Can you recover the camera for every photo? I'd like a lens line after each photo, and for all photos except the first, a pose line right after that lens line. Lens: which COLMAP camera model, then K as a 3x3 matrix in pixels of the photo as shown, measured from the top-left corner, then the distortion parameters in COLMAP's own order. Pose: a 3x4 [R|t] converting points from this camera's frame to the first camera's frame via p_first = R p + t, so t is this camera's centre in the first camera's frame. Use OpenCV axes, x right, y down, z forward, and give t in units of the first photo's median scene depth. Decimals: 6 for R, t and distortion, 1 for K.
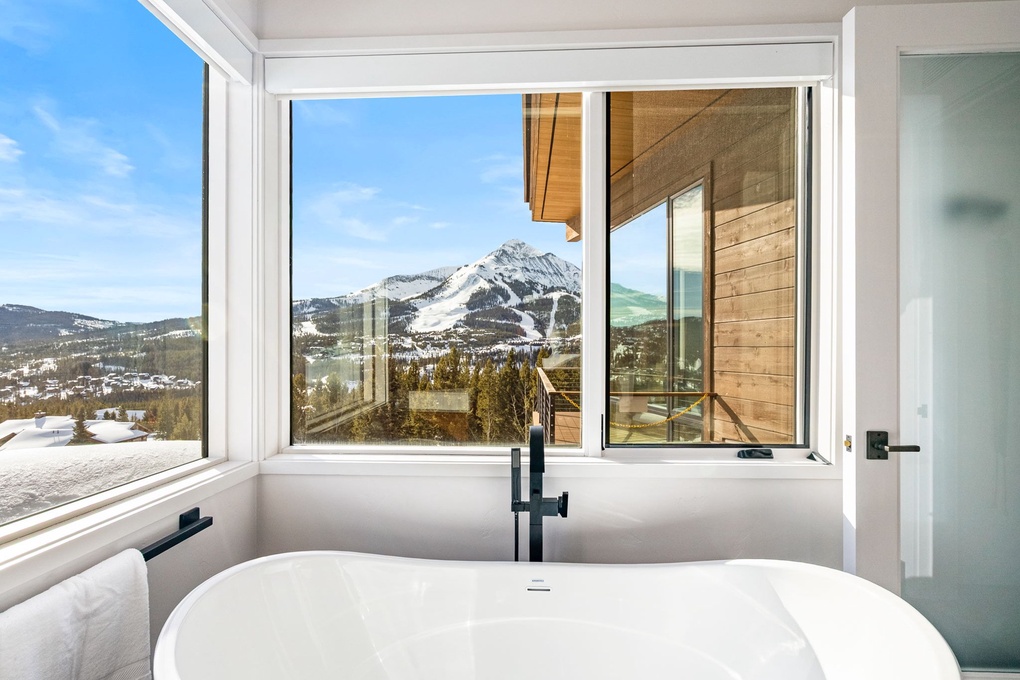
lens RADIAL K [[405.8, 0, 509.5], [0, 405.8, 344.3], [0, 0, 1]] dist [-0.003872, -0.000244]
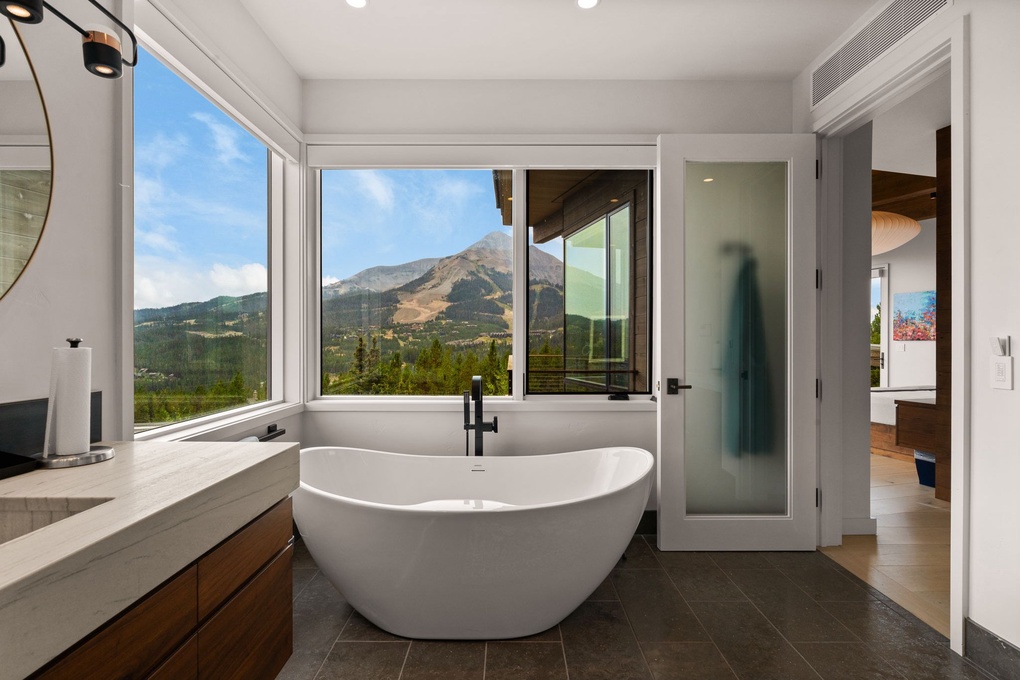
lens RADIAL K [[405.8, 0, 511.3], [0, 405.8, 338.7], [0, 0, 1]] dist [-0.003872, -0.000244]
pose [[0.998888, 0.000781, 0.047141, 0.099794], [-0.001039, 0.999985, 0.005457, 0.027201], [-0.047136, -0.005500, 0.998873, -0.546475]]
